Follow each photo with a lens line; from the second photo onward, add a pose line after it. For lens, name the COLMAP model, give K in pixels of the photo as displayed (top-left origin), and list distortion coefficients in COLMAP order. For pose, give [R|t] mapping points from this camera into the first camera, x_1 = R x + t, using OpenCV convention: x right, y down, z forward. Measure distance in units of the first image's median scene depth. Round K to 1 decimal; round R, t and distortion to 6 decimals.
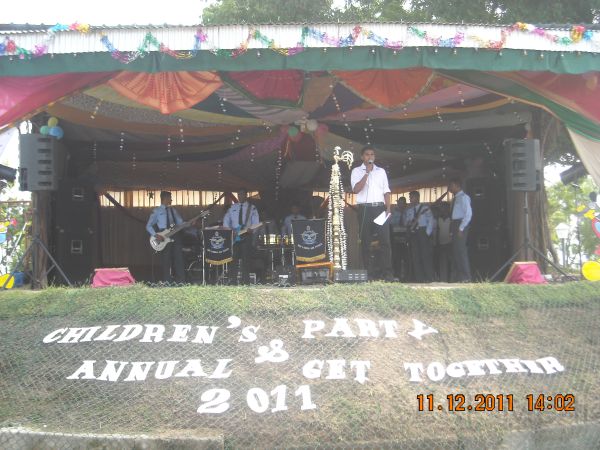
lens RADIAL K [[961.8, 0, 314.3], [0, 961.8, 244.3], [0, 0, 1]] dist [-0.094673, 0.000000]
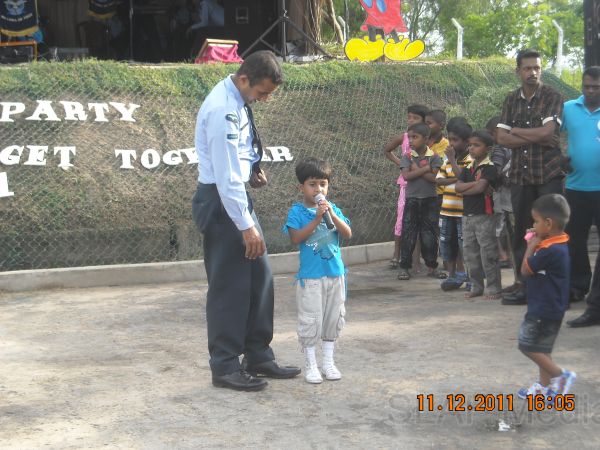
lens RADIAL K [[1457.0, 0, 299.0], [0, 1457.0, 225.8], [0, 0, 1]] dist [0.083159, 0.000000]
pose [[0.985944, -0.015078, 0.166397, 0.033752], [-0.008876, 0.989786, 0.142284, -0.002133], [-0.166843, -0.141761, 0.975739, -0.372367]]
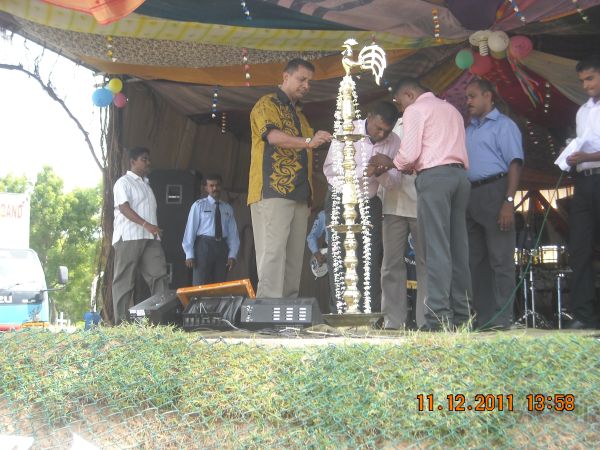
lens RADIAL K [[1058.6, 0, 303.8], [0, 1058.6, 225.2], [0, 0, 1]] dist [-0.065295, 0.000000]
pose [[0.847825, -0.041942, -0.528615, 0.374620], [0.010098, 0.997963, -0.062986, 0.029963], [0.530180, 0.048063, 0.846522, 0.750965]]
